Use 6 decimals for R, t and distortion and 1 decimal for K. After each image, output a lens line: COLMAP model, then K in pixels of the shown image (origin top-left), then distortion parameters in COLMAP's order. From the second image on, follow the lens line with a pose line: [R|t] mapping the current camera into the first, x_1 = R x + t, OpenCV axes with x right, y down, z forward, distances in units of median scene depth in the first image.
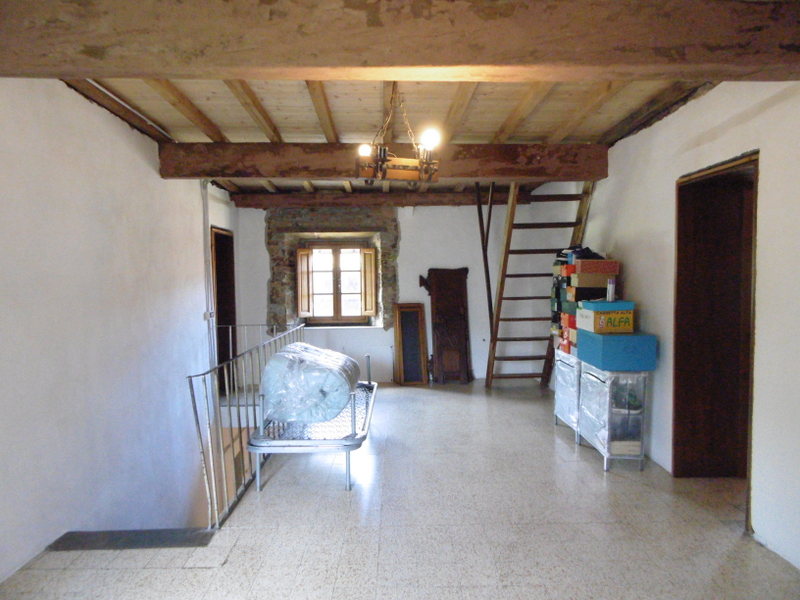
lens RADIAL K [[528.0, 0, 397.2], [0, 528.0, 299.2], [0, 0, 1]] dist [0.012287, -0.004226]
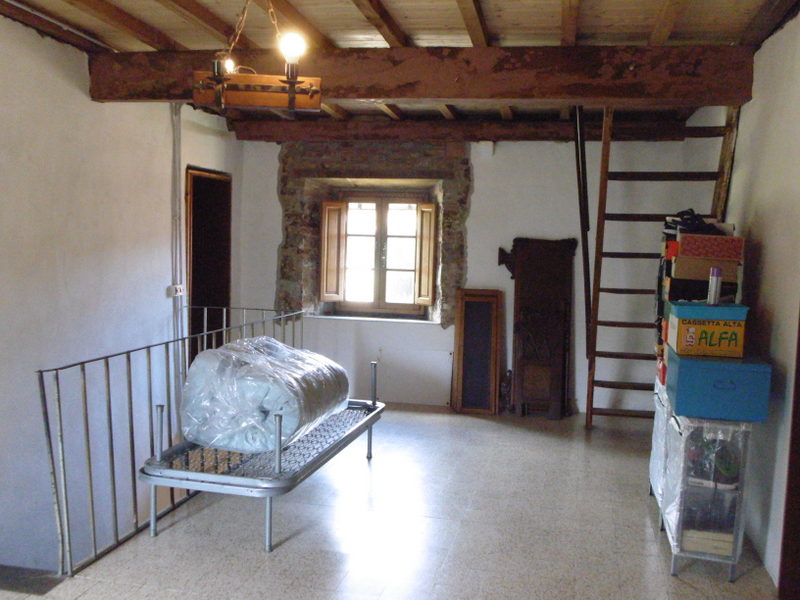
lens RADIAL K [[793.5, 0, 400.0], [0, 793.5, 300.0], [0, 0, 1]] dist [-0.040448, -0.002067]
pose [[0.971365, 0.058460, -0.230290, 0.158411], [-0.051957, 0.998063, 0.034207, -0.007984], [0.231844, -0.021263, 0.972521, 0.018507]]
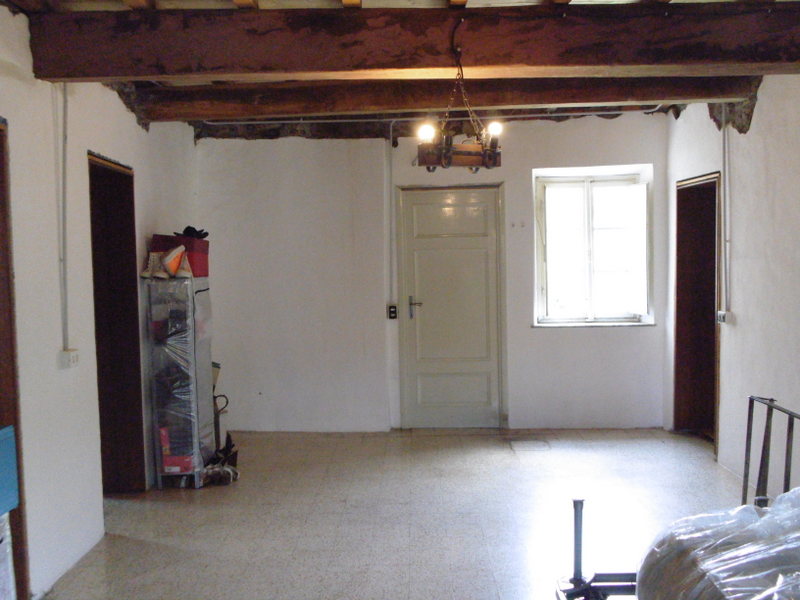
lens RADIAL K [[798.4, 0, 400.0], [0, 798.4, 300.0], [0, 0, 1]] dist [-0.021178, -0.009923]
pose [[-0.999168, 0.035157, 0.020666, 0.063514], [0.037032, 0.994423, 0.098747, -0.088850], [-0.017079, 0.099430, -0.994898, 1.780841]]
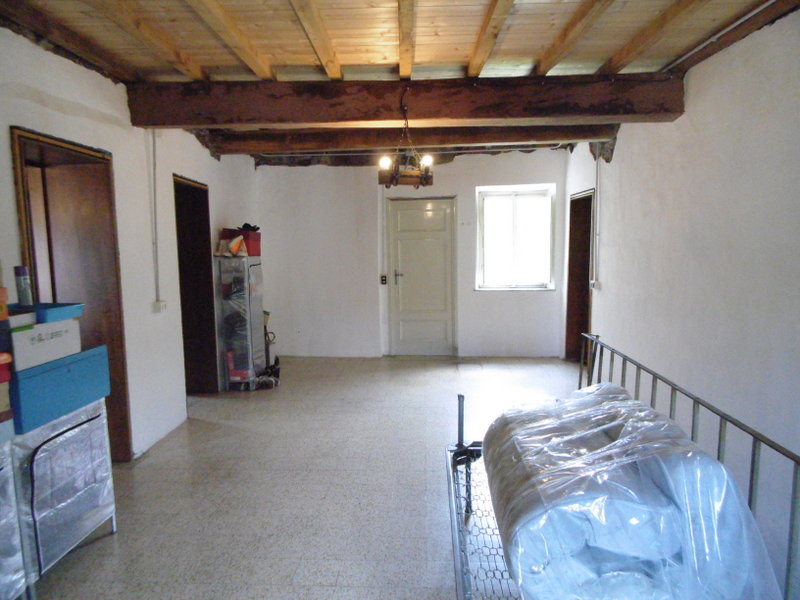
lens RADIAL K [[528.0, 0, 397.2], [0, 528.0, 299.2], [0, 0, 1]] dist [0.012287, -0.004226]
pose [[-0.998531, 0.025625, 0.047741, -0.029735], [0.032315, 0.988888, 0.145104, -0.083024], [-0.043492, 0.146434, -0.988264, 1.821566]]
